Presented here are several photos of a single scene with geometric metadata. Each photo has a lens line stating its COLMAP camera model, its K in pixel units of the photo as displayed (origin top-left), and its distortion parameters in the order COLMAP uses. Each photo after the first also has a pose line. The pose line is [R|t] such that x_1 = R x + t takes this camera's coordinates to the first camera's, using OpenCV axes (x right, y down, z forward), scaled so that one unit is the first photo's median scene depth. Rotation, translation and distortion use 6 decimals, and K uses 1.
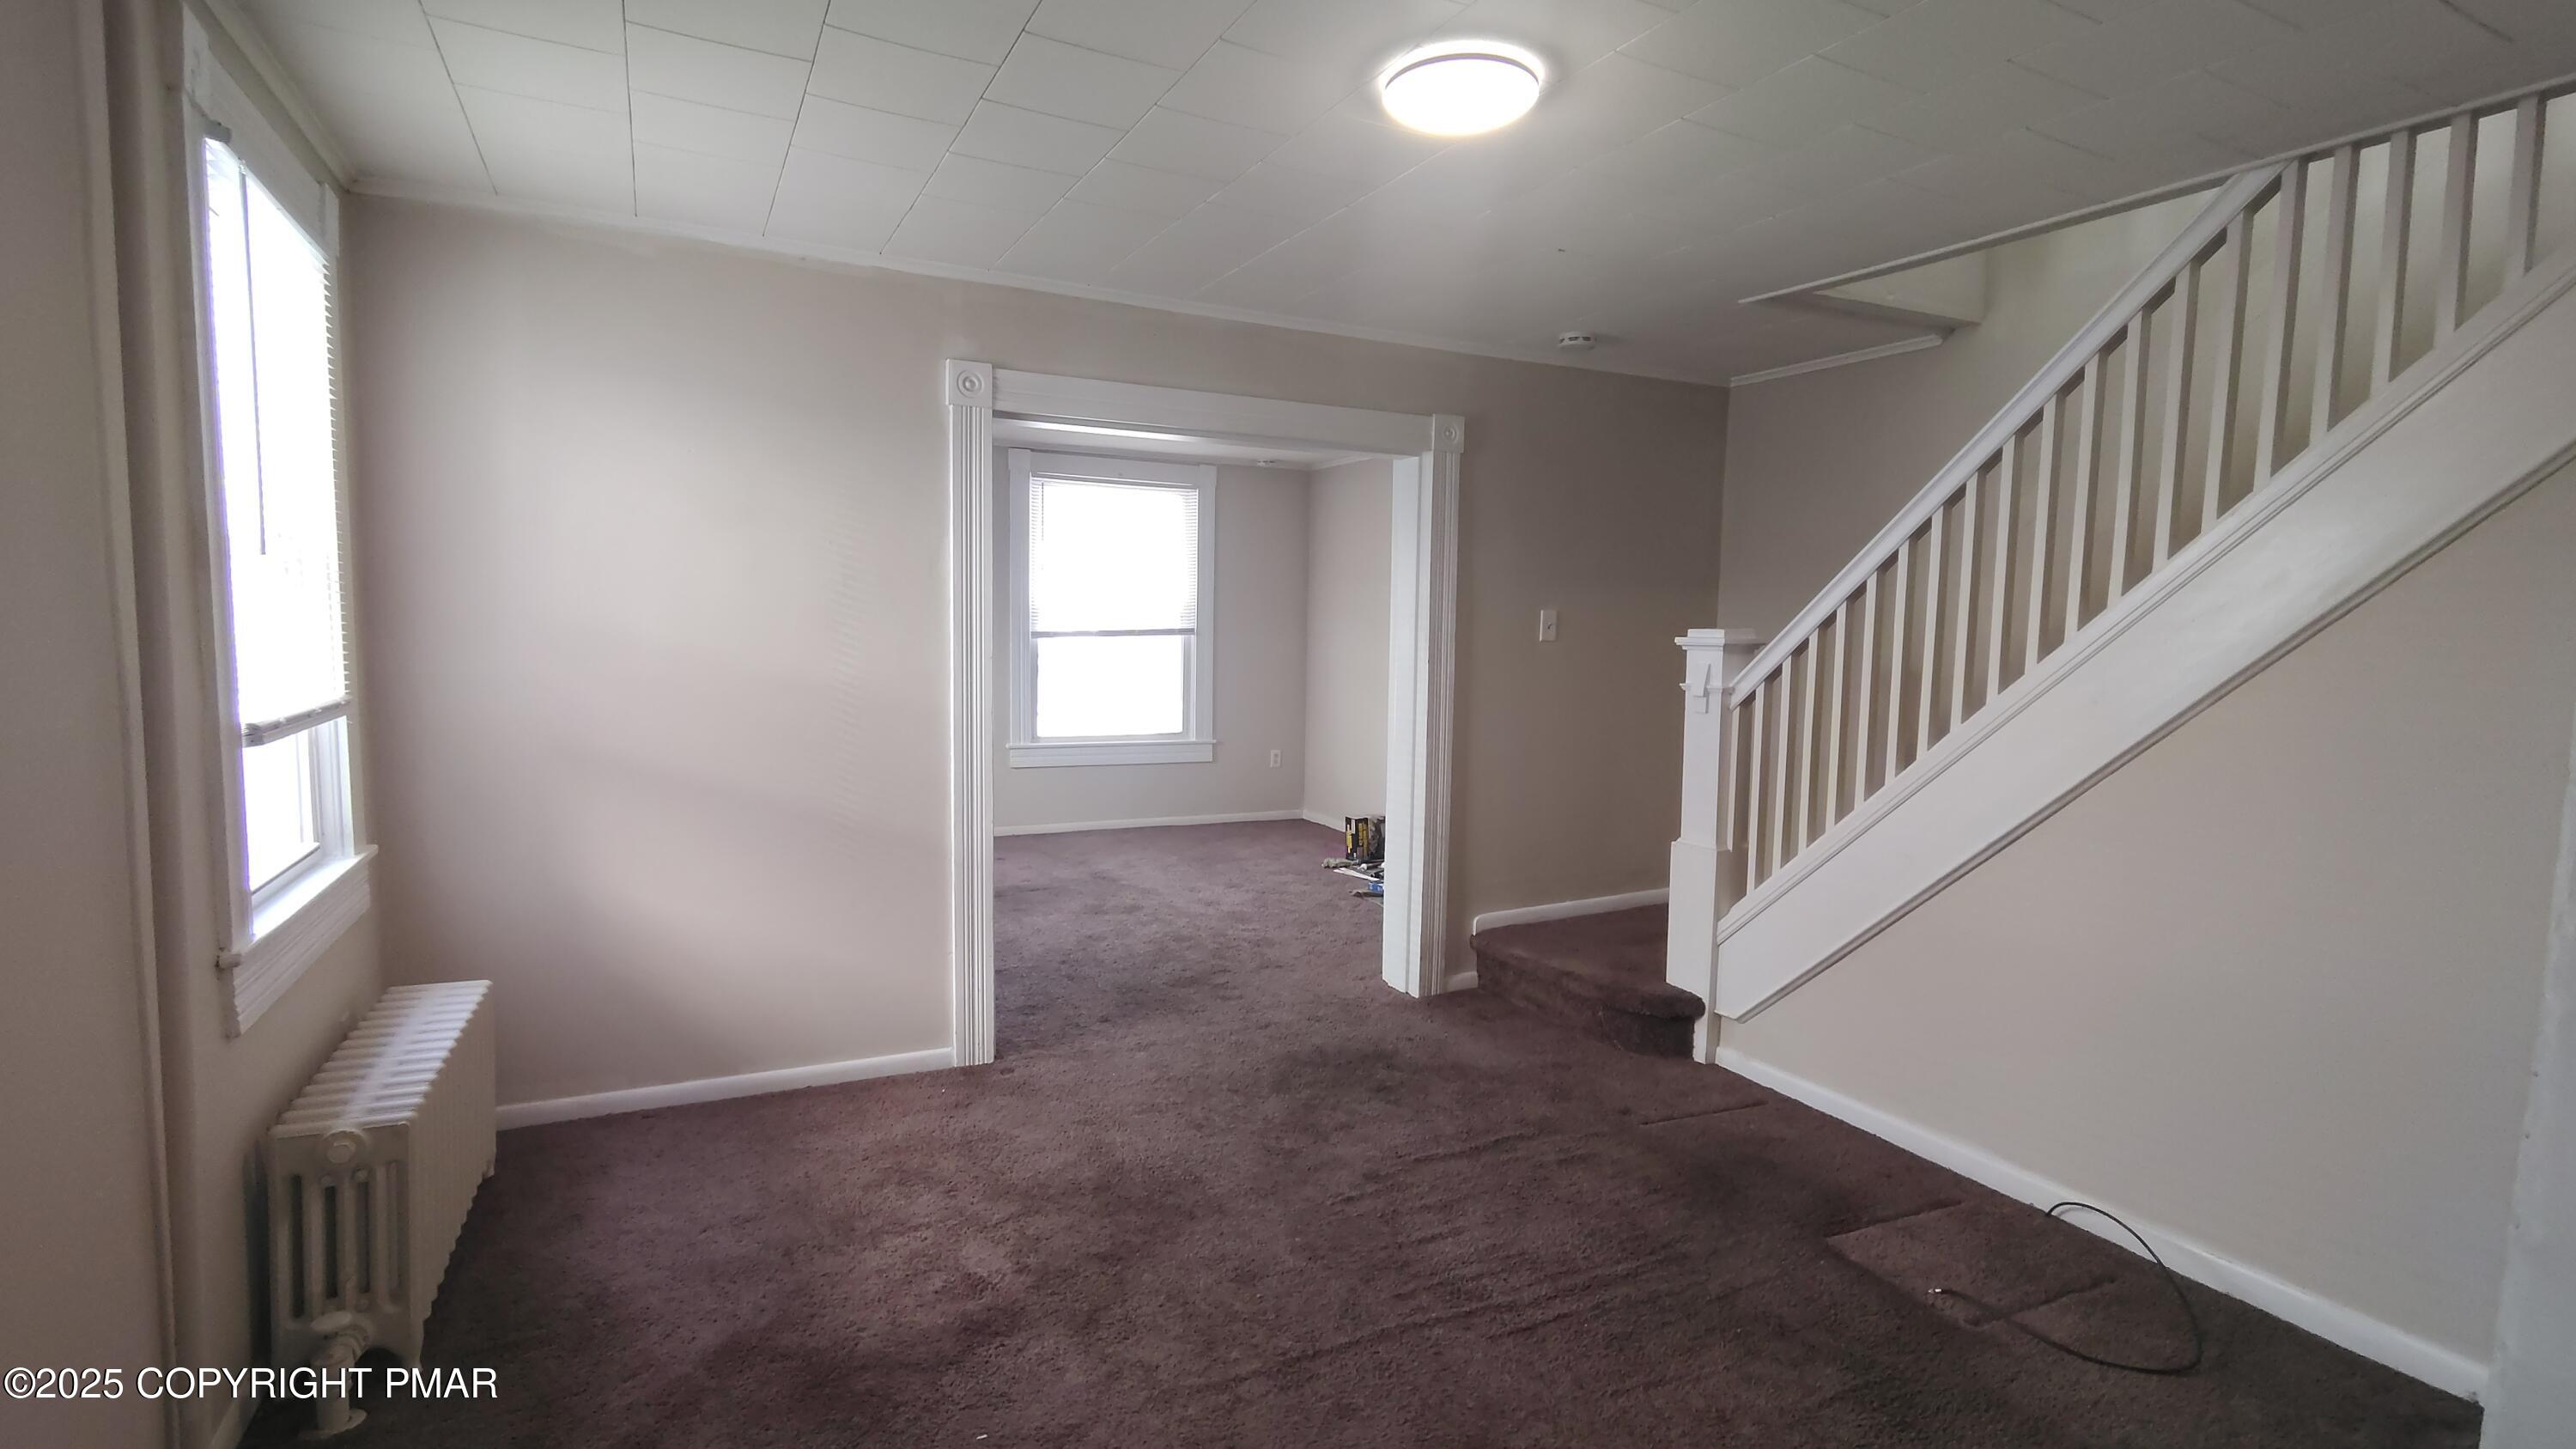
lens RADIAL K [[1213.0, 0, 1288.0], [0, 1213.0, 724.5], [0, 0, 1]] dist [-0.000184, 0.001382]
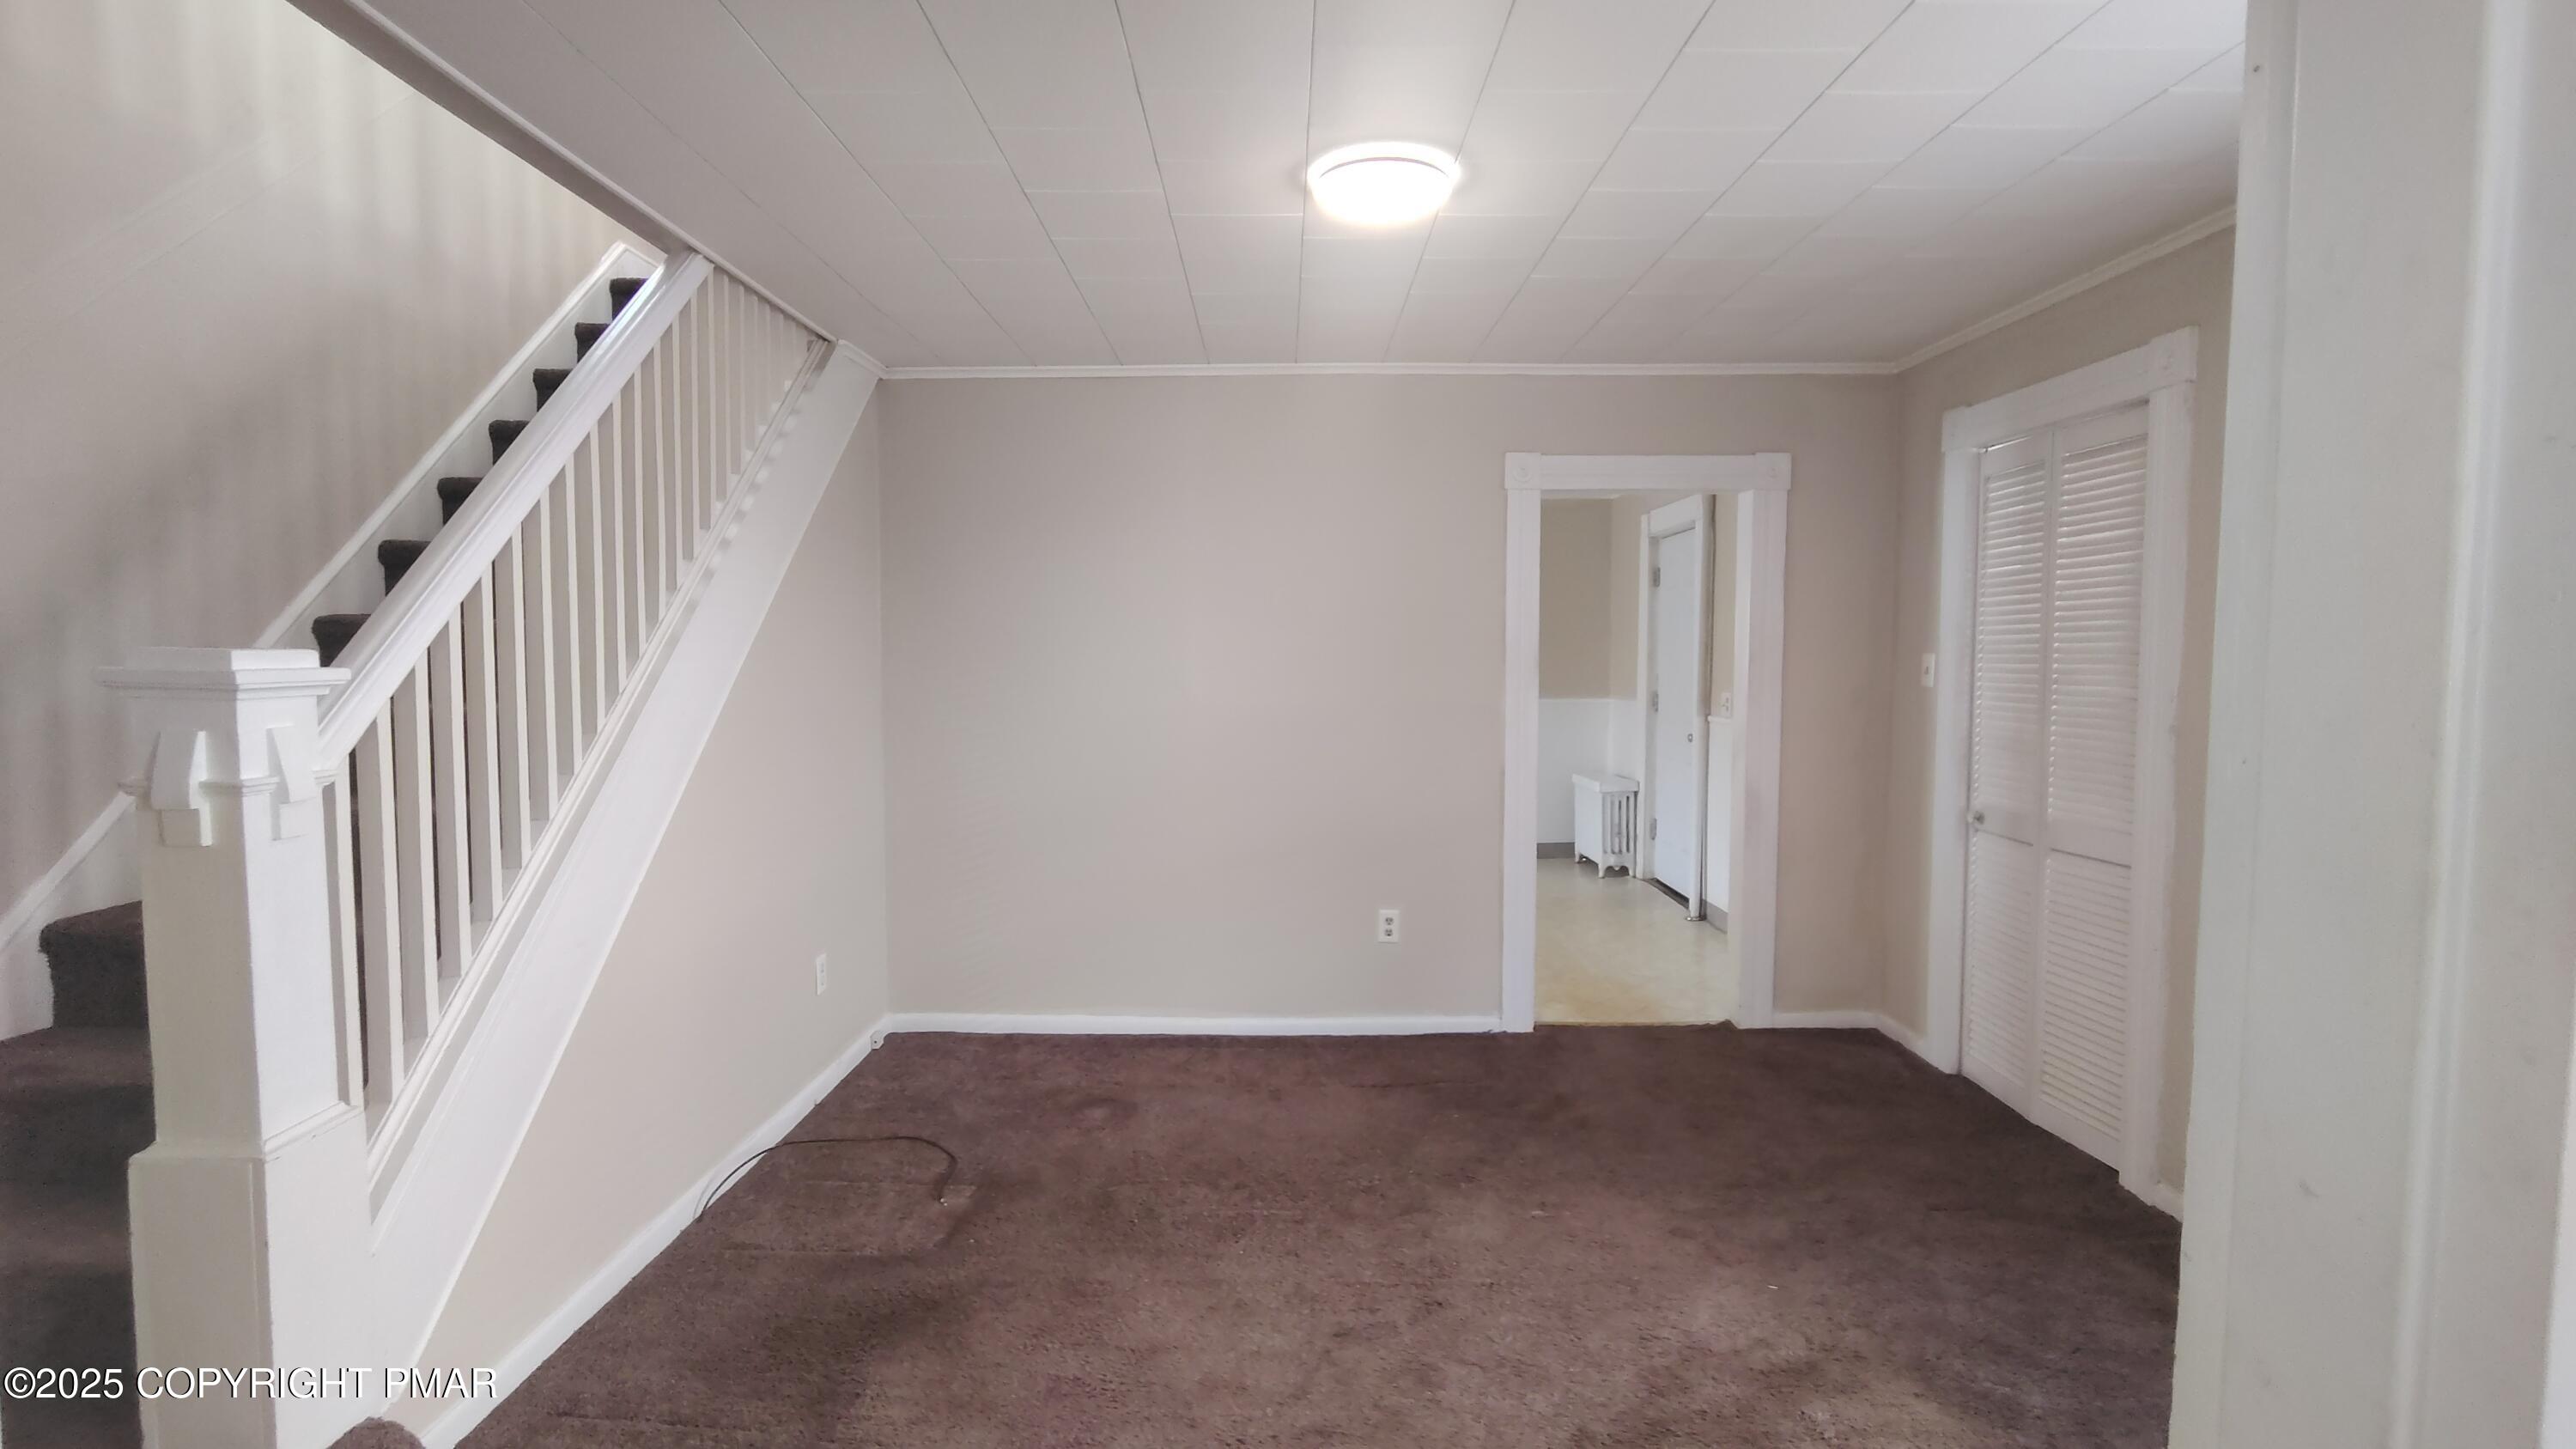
lens RADIAL K [[1213.0, 0, 1288.0], [0, 1213.0, 724.5], [0, 0, 1]] dist [-0.000184, 0.001382]
pose [[-0.889209, -0.056189, 0.454037, -0.257250], [0.010472, 0.989669, 0.142986, -0.147952], [-0.457380, 0.131899, -0.879435, 1.719027]]
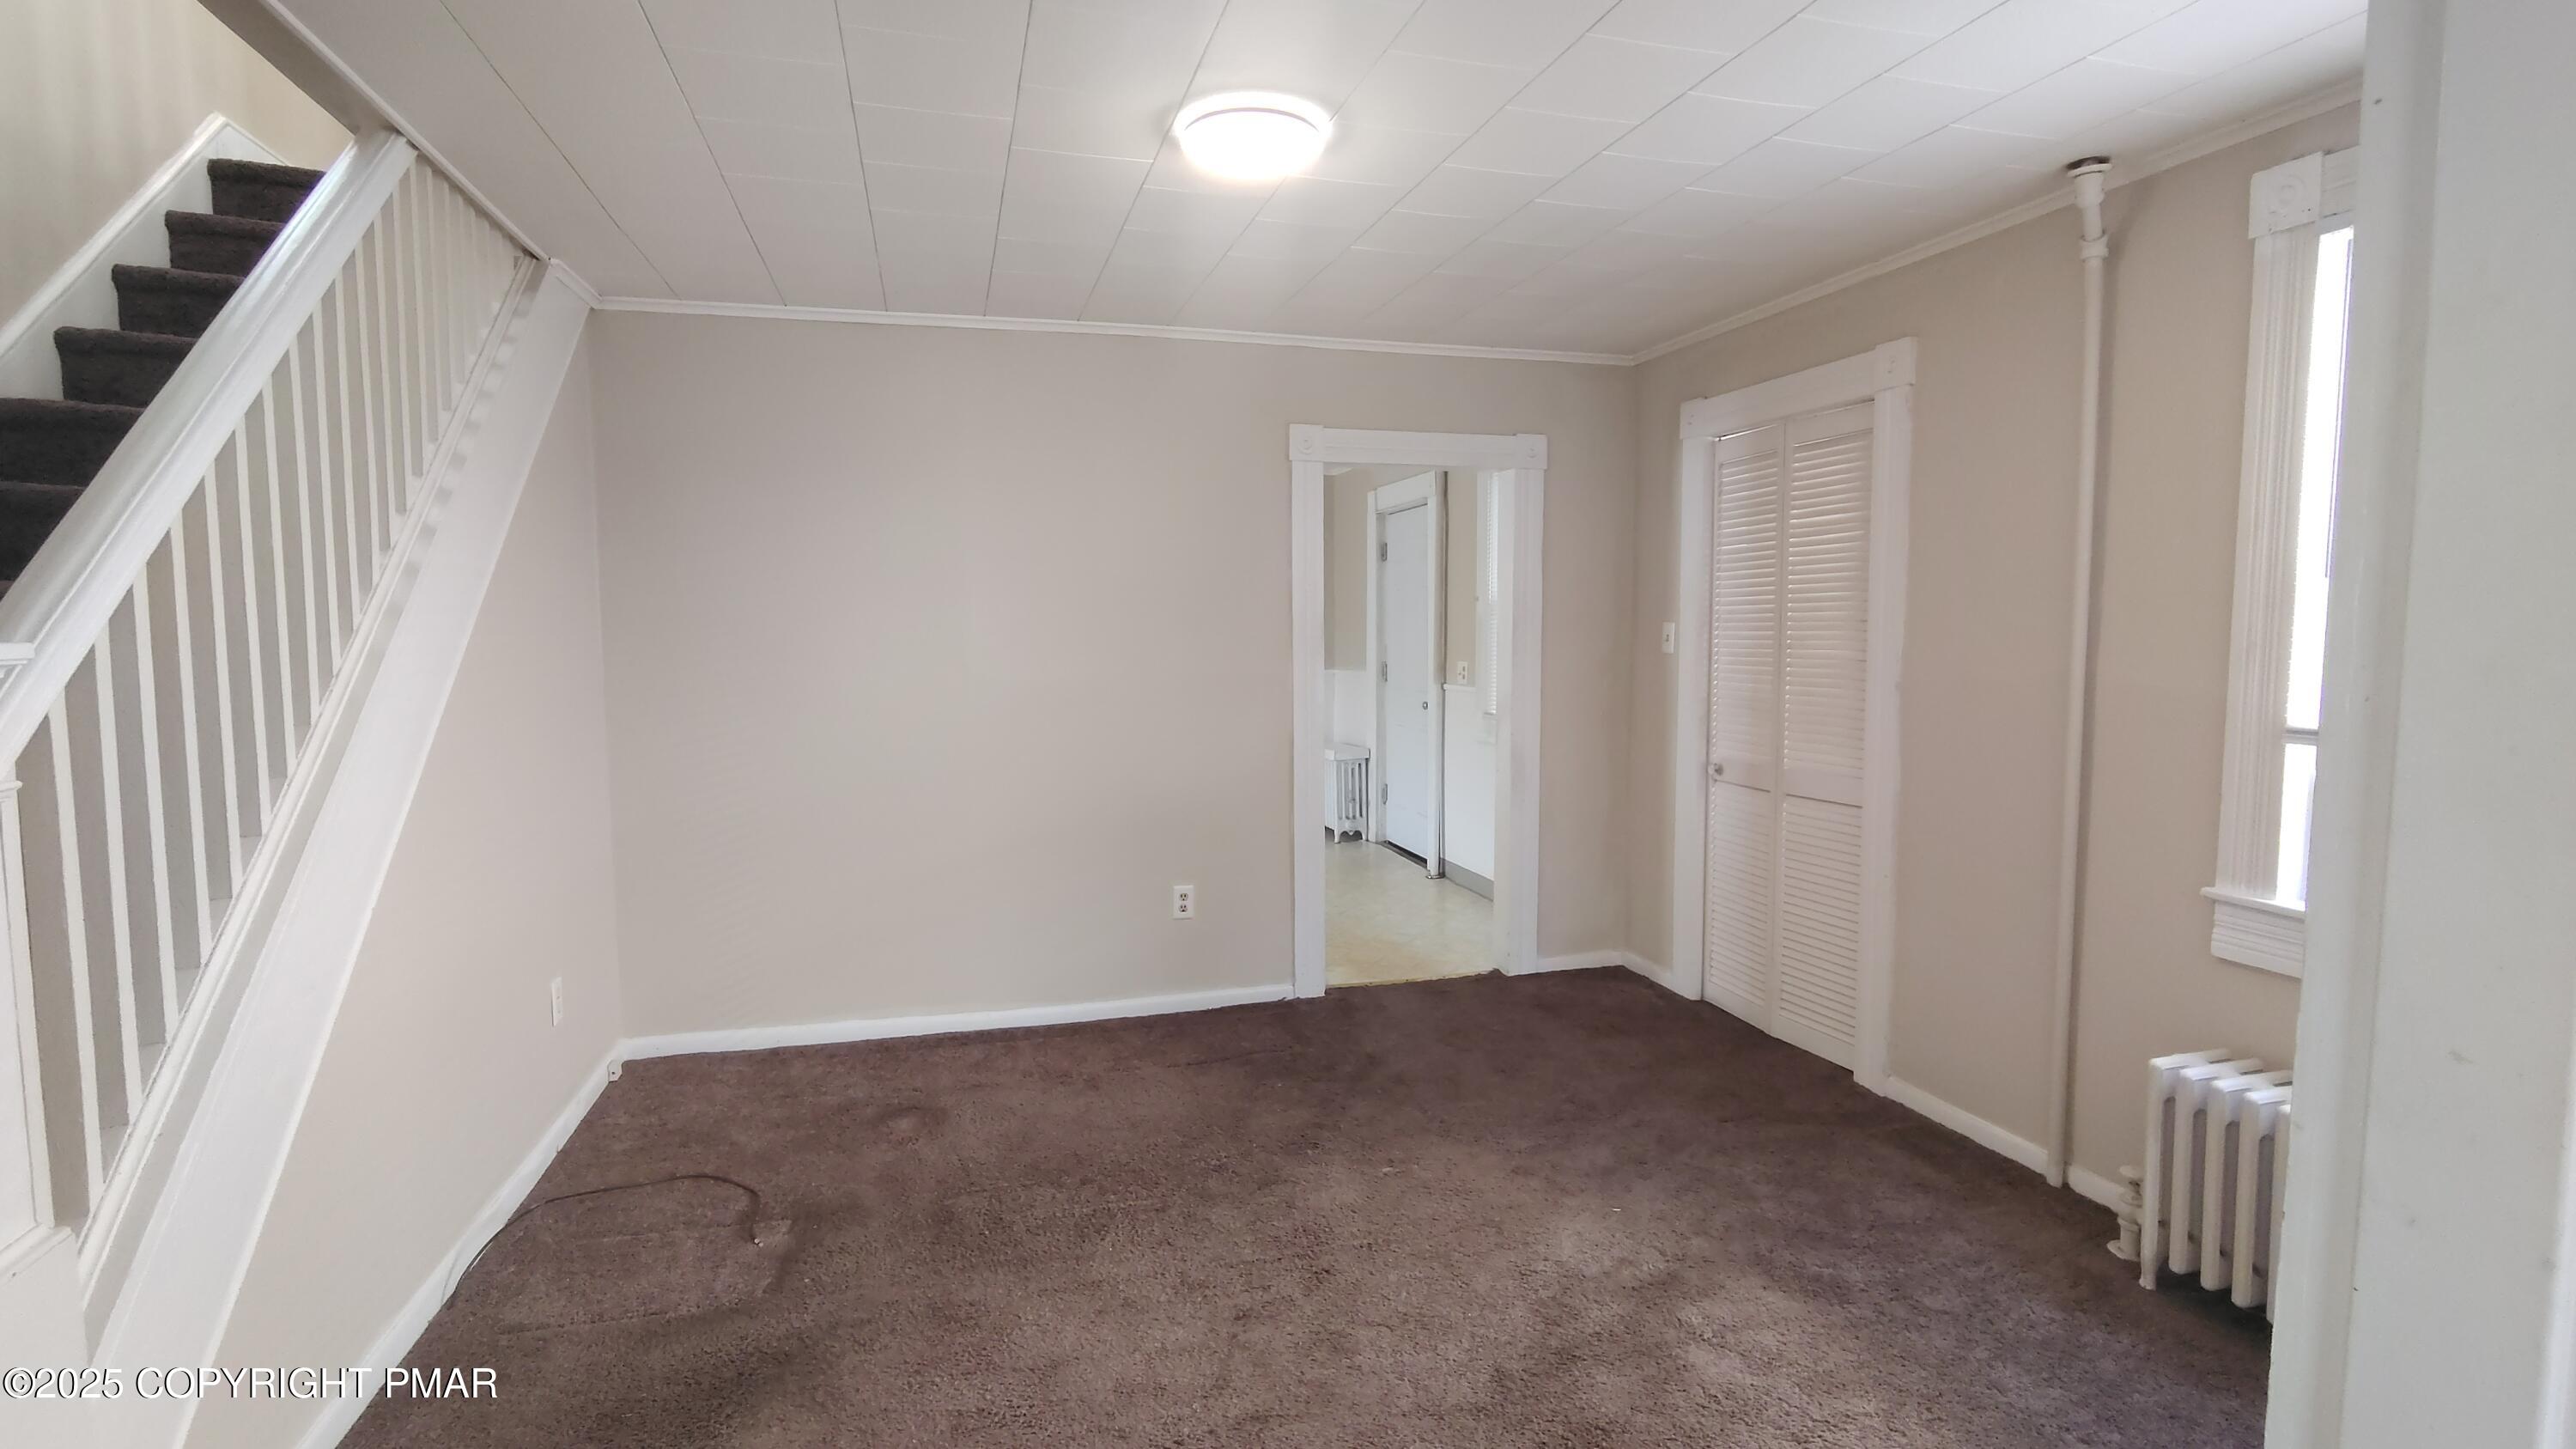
lens RADIAL K [[1213.0, 0, 1288.0], [0, 1213.0, 724.5], [0, 0, 1]] dist [-0.000184, 0.001382]
pose [[-0.980480, -0.040074, 0.192490, -0.094485], [-0.008230, 0.986515, 0.163461, -0.141511], [-0.196445, 0.158686, -0.967589, 1.749382]]
